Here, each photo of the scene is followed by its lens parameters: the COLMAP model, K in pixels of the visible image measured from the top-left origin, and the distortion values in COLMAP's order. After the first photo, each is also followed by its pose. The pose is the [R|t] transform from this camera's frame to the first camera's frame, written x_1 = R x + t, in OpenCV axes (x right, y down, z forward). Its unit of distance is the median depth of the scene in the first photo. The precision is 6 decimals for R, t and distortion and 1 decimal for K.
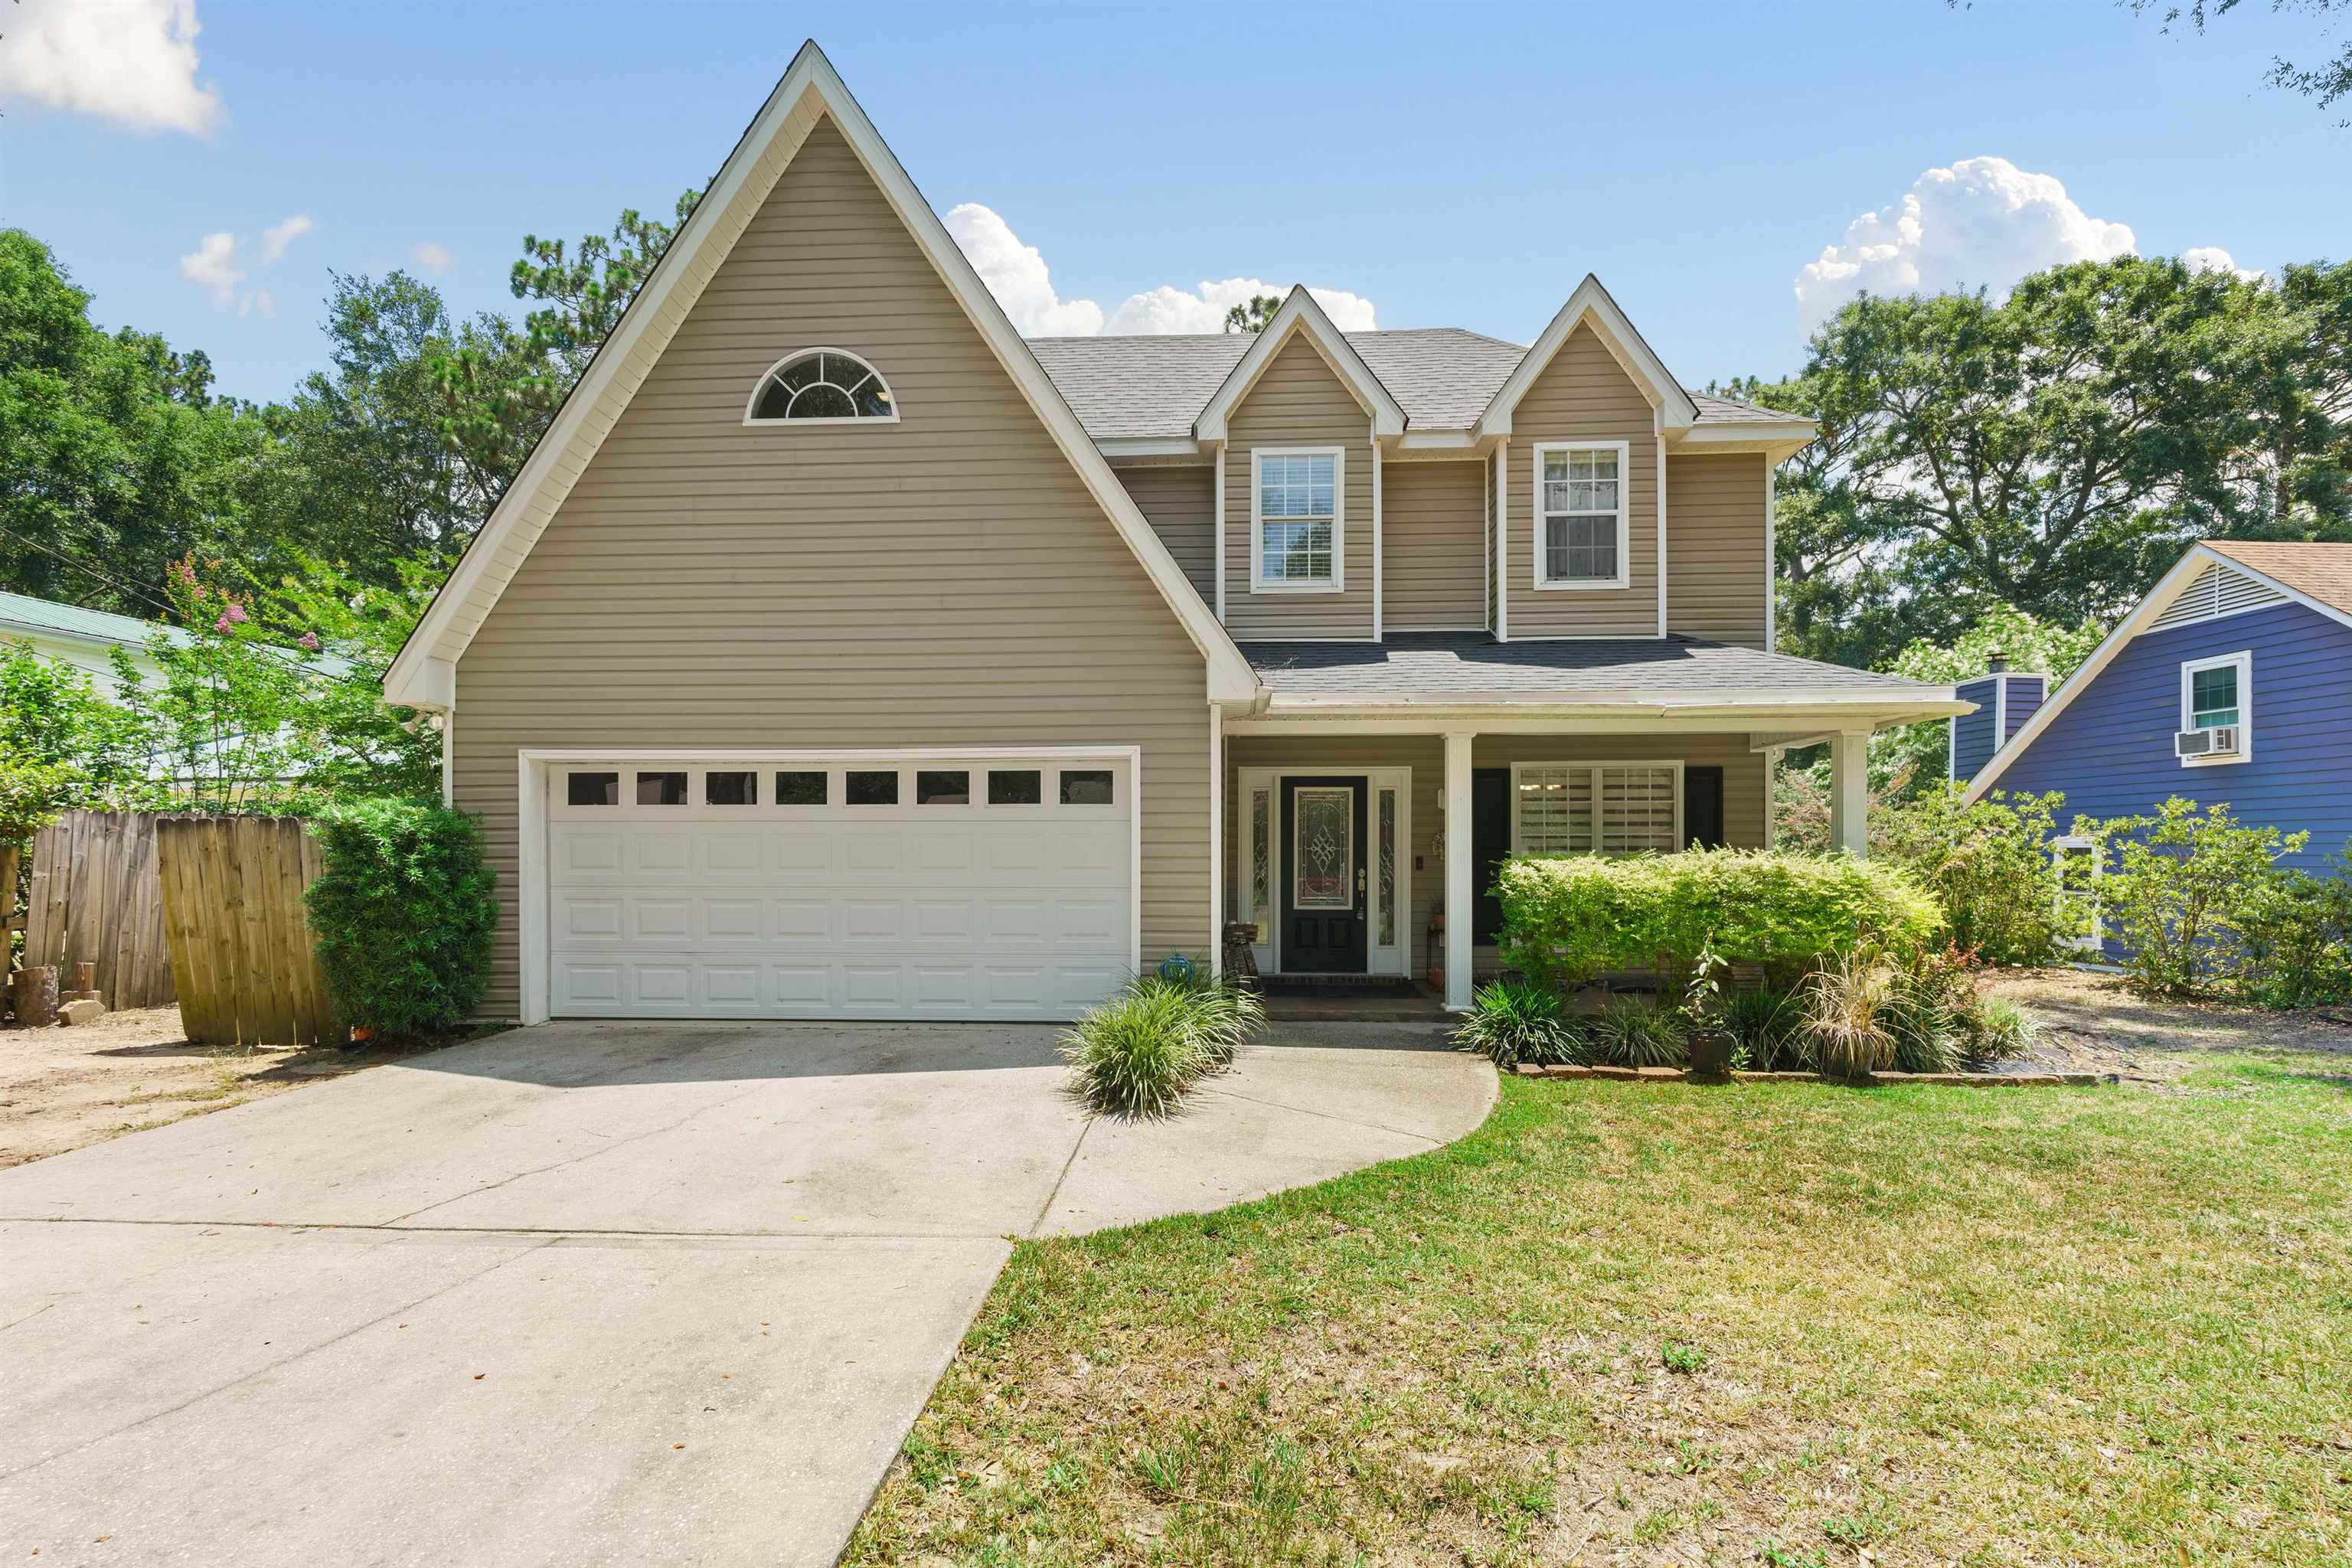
lens RADIAL K [[1086.7, 0, 1176.9], [0, 1086.7, 858.6], [0, 0, 1]] dist [-0.002377, 0.000841]
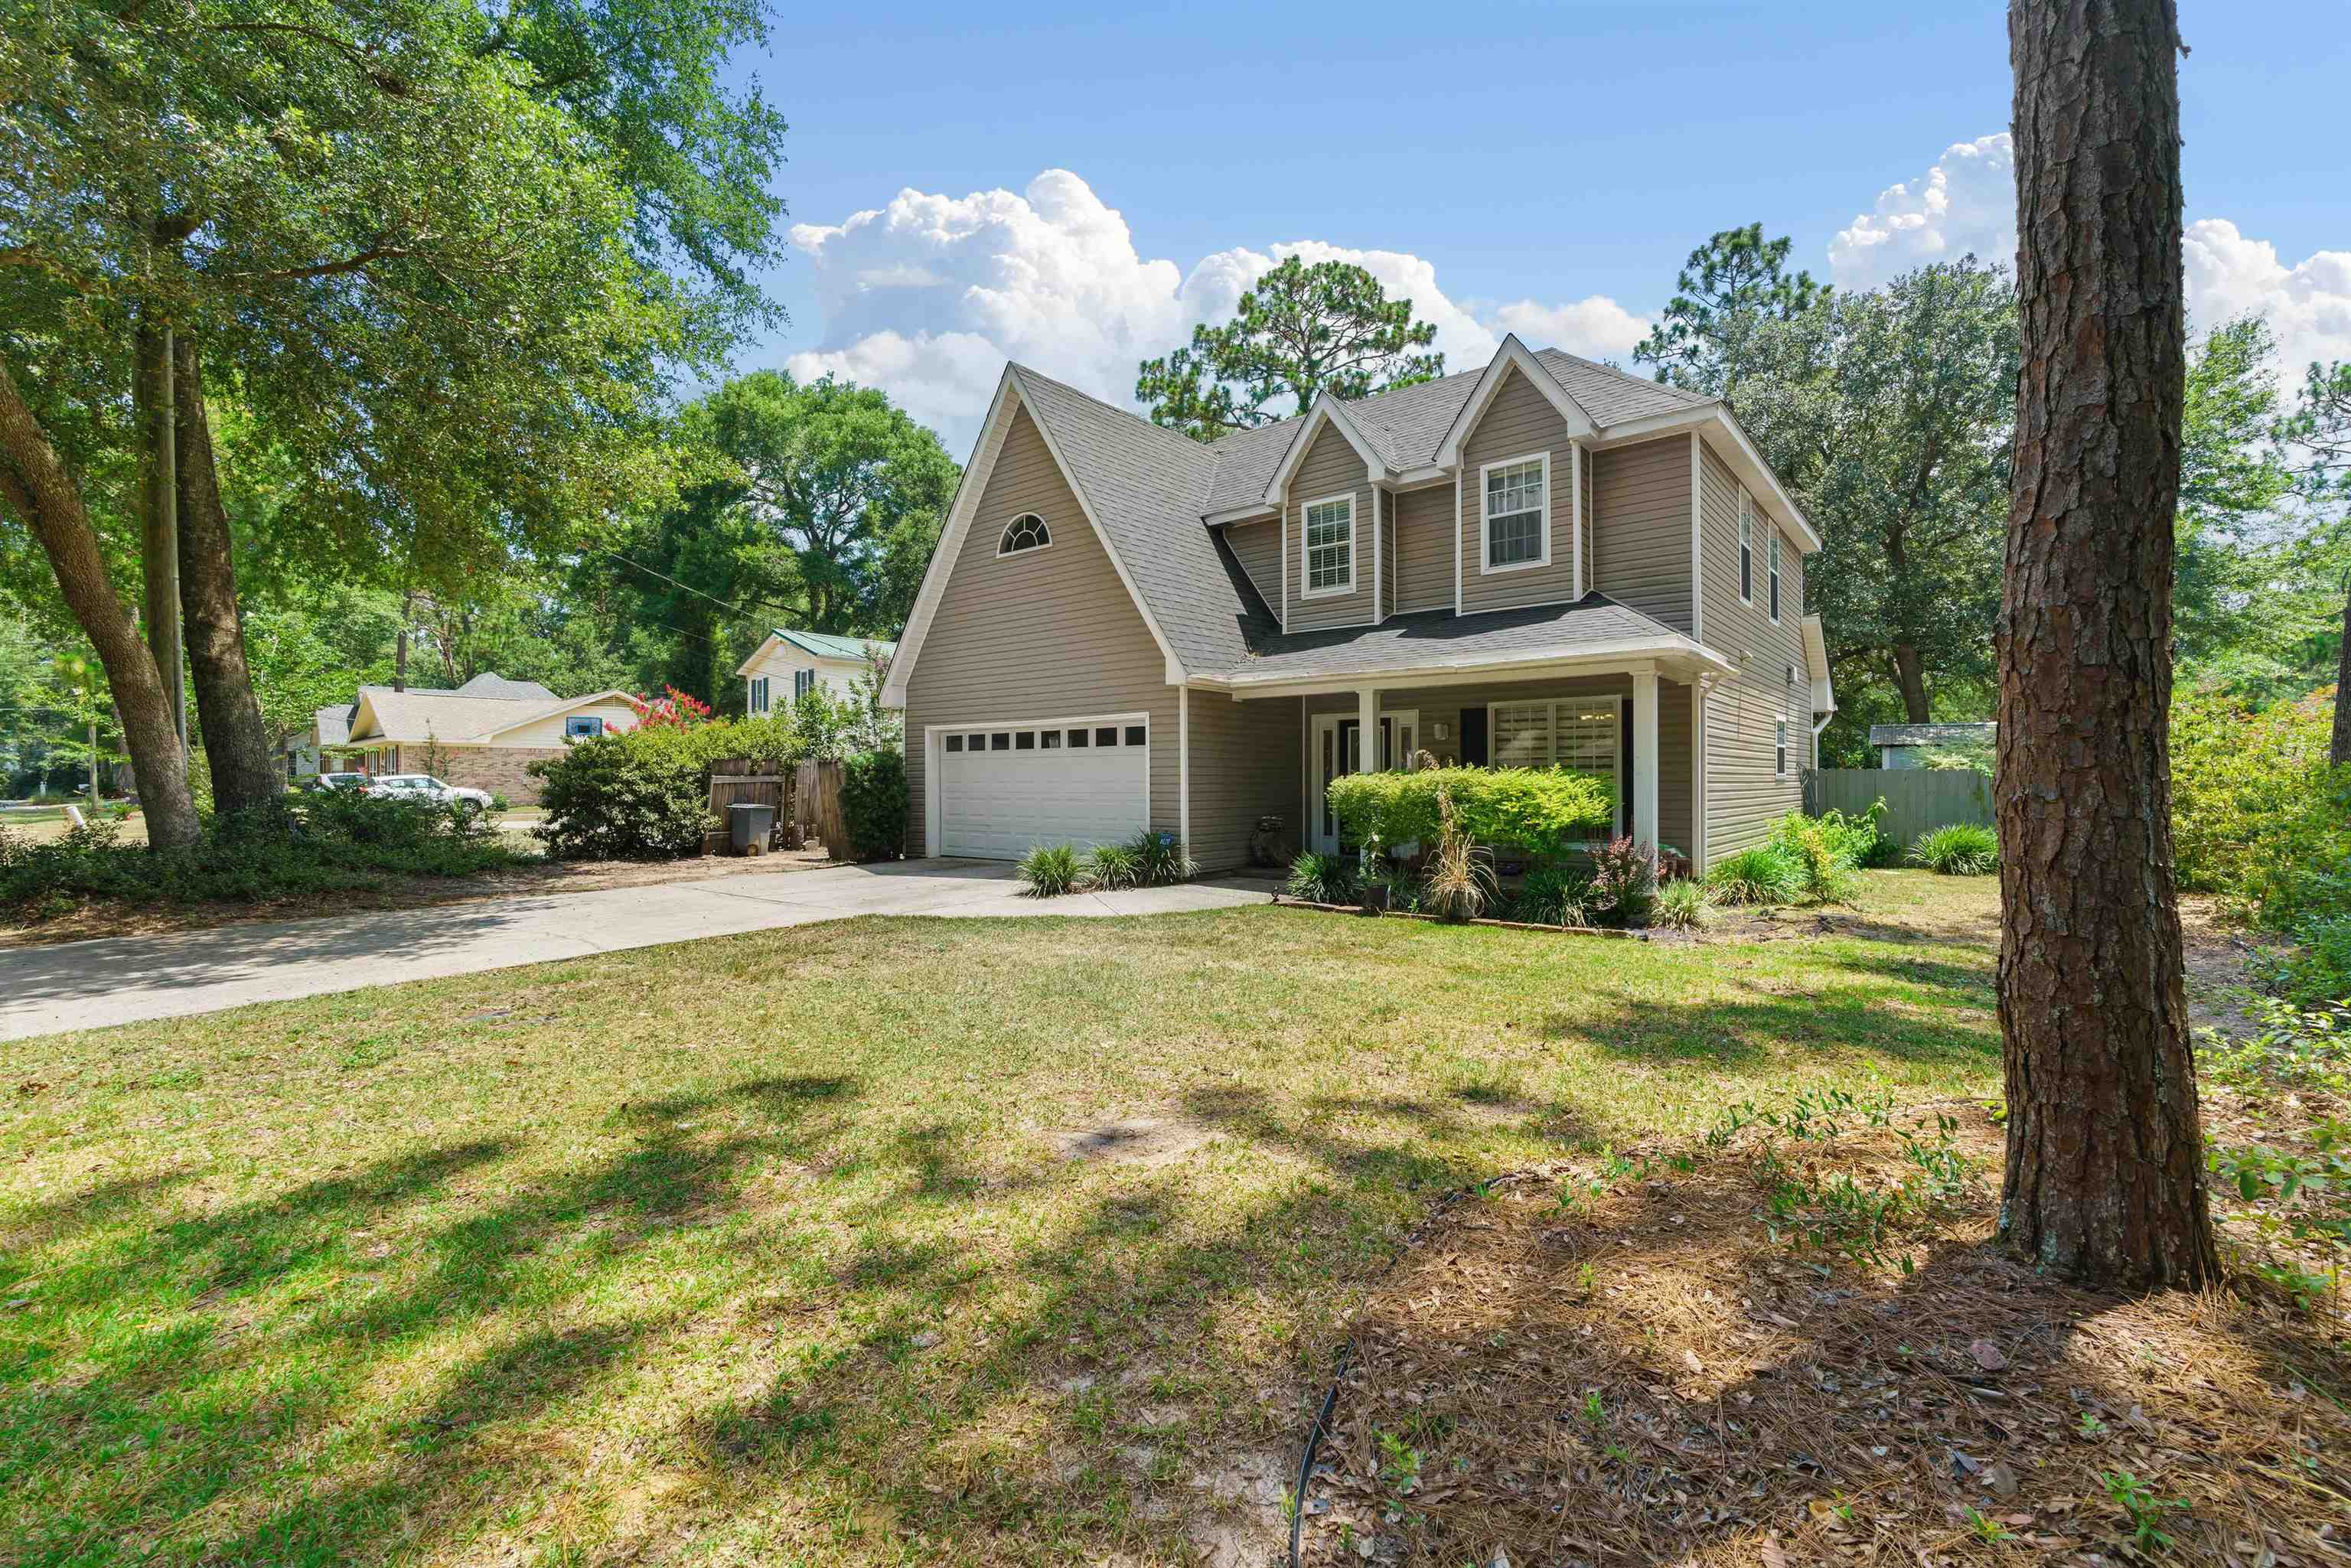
lens RADIAL K [[1015.7, 0, 1176.8], [0, 1015.7, 785.5], [0, 0, 1]] dist [-0.000478, -0.000647]
pose [[0.802951, -0.001741, -0.596042, 0.863399], [0.000051, 0.999996, -0.002851, 0.017714], [0.596044, 0.002259, 0.802948, -0.256422]]
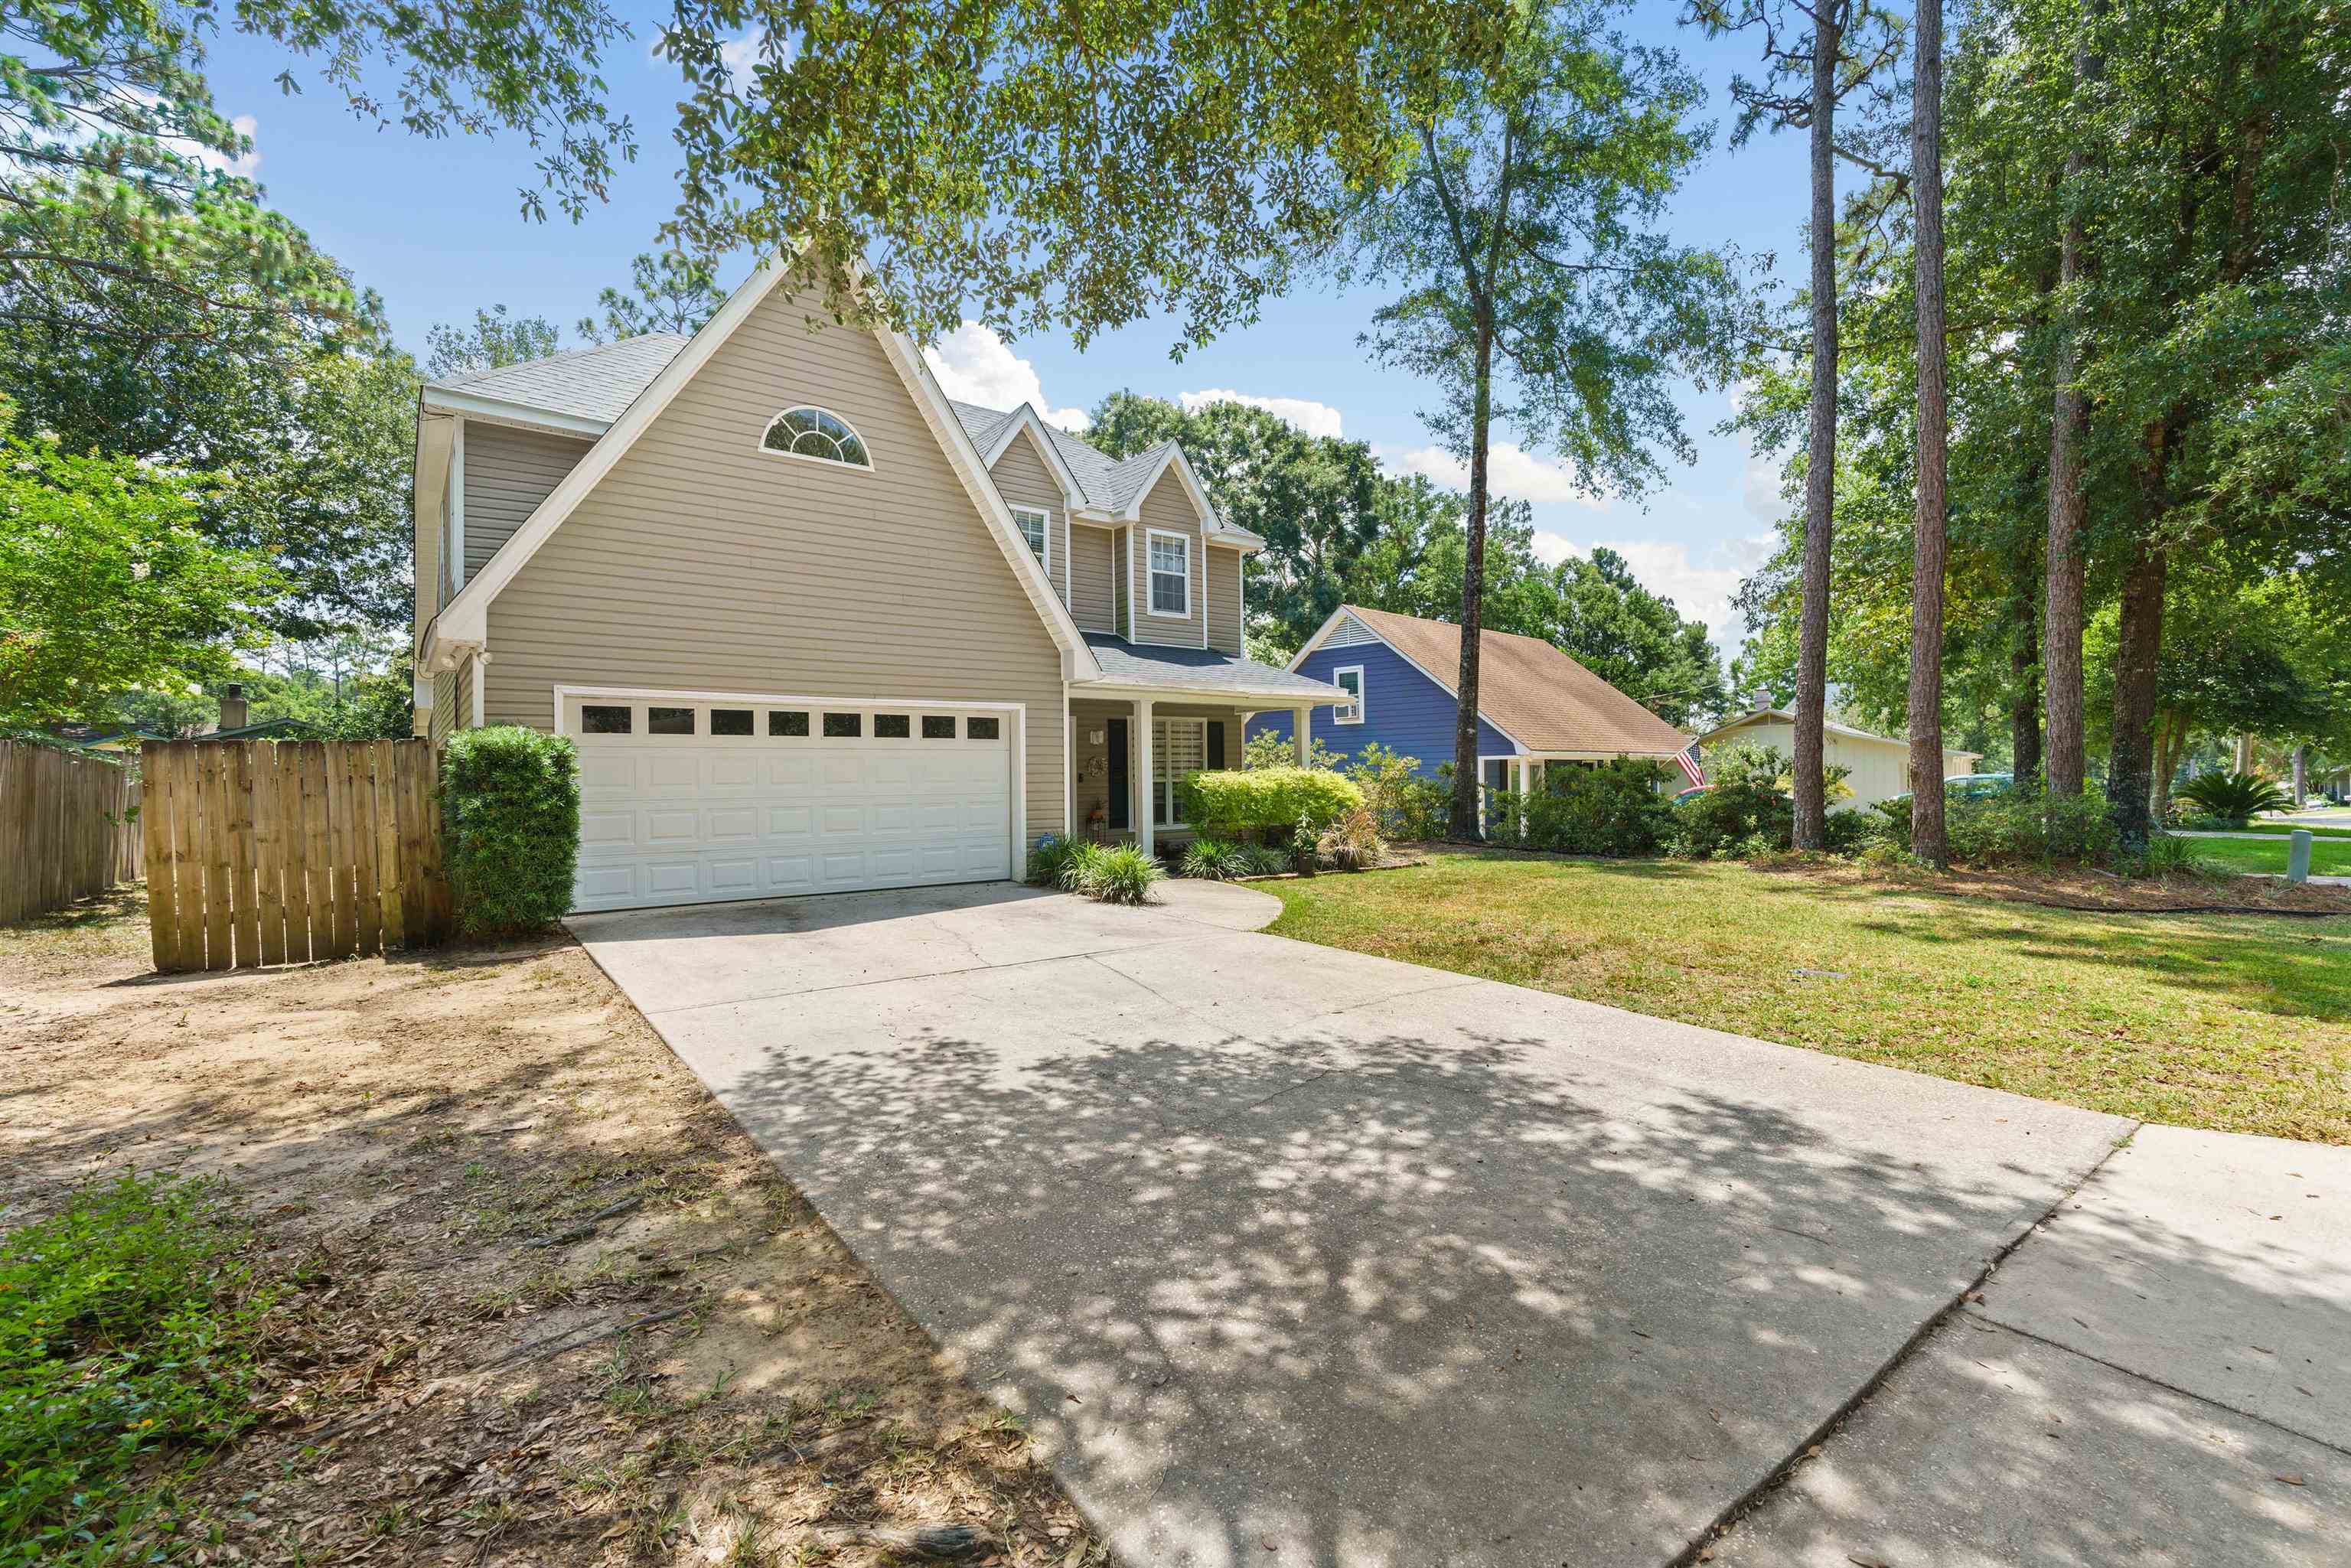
lens RADIAL K [[1015.7, 0, 1174.0], [0, 1015.7, 775.7], [0, 0, 1]] dist [-0.000478, -0.000647]
pose [[0.761447, -0.007494, 0.648183, -0.736401], [0.014430, 0.999881, -0.005392, 0.011928], [-0.648066, 0.013459, 0.761465, -0.245592]]
